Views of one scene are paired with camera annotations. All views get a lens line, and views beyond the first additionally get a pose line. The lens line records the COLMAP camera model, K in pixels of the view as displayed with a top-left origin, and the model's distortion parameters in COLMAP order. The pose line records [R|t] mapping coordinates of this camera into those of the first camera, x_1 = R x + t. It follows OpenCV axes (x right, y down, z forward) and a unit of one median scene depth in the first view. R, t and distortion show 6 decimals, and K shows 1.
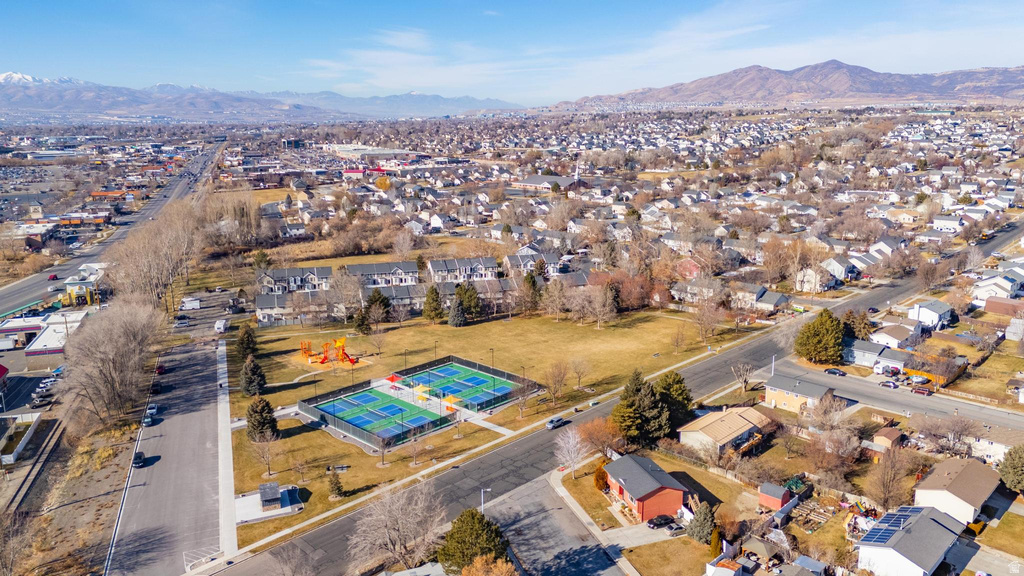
lens RADIAL K [[742.4, 0, 512.0], [0, 742.4, 288.0], [0, 0, 1]] dist [0.084941, -0.075709]
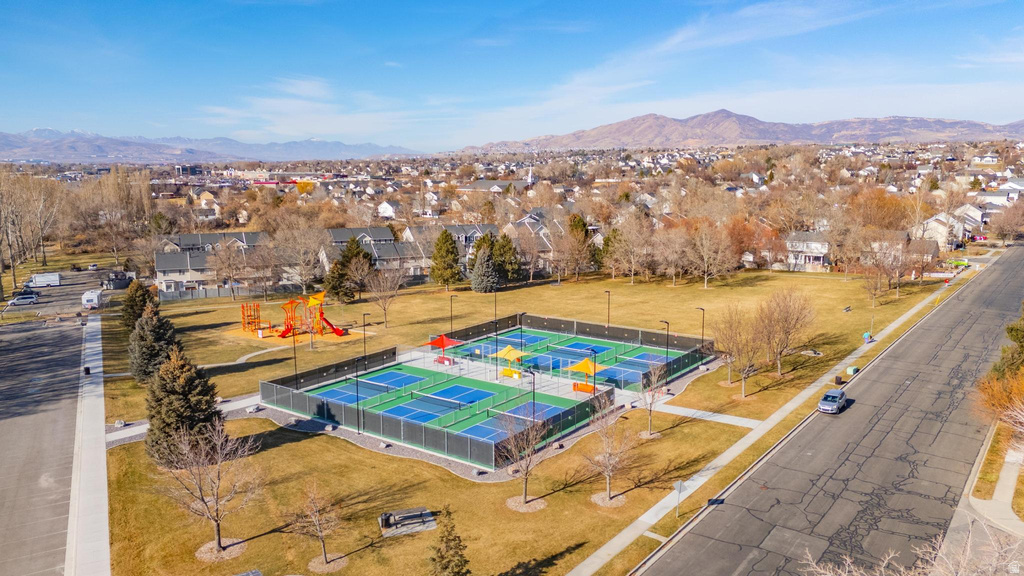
lens RADIAL K [[742.4, 0, 512.0], [0, 742.4, 288.0], [0, 0, 1]] dist [0.084941, -0.075709]
pose [[0.991903, -0.018042, 0.125710, -0.150832], [0.025719, 0.997884, -0.059714, 0.099594], [-0.124366, 0.062463, 0.990268, 0.411668]]
